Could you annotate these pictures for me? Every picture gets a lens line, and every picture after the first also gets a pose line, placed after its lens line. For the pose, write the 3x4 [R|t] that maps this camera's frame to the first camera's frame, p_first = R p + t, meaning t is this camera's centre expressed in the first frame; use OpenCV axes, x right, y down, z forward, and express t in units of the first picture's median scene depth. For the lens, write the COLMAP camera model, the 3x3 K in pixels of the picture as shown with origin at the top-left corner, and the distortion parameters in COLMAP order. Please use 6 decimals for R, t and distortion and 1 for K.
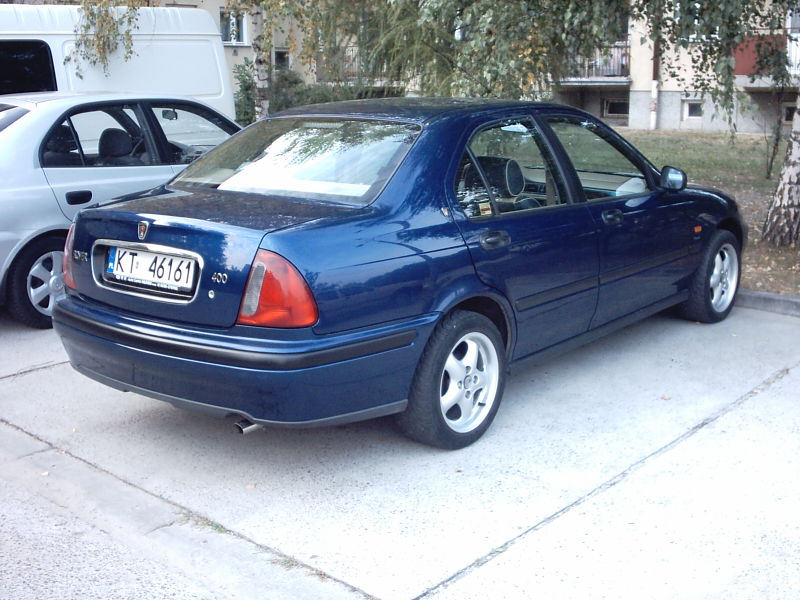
lens RADIAL K [[1042.9, 0, 399.8], [0, 1042.9, 299.6], [0, 0, 1]] dist [-0.031455, -0.066942]
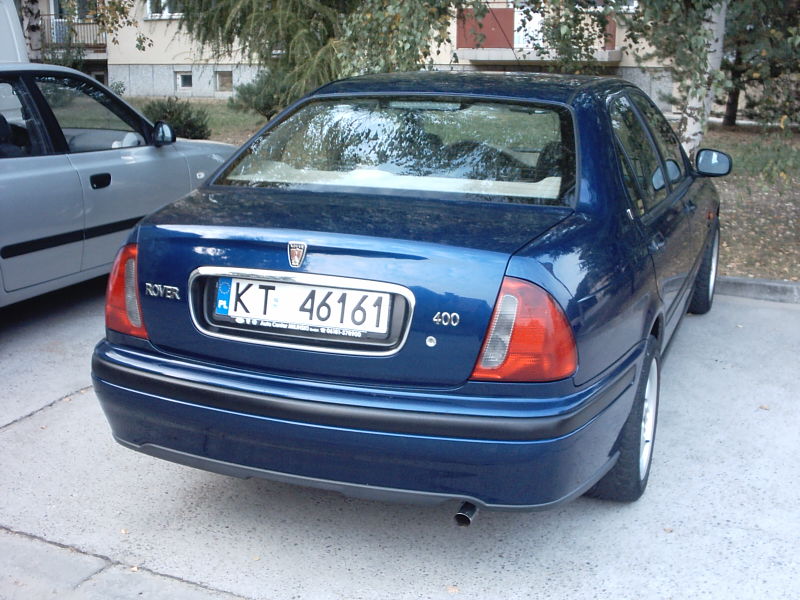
lens RADIAL K [[1042.9, 0, 399.8], [0, 1042.9, 299.6], [0, 0, 1]] dist [-0.031455, -0.066942]
pose [[0.949493, -0.057492, 0.308476, -0.388659], [0.049522, 0.998207, 0.033611, -0.054738], [-0.309855, -0.016637, 0.950638, 0.296583]]
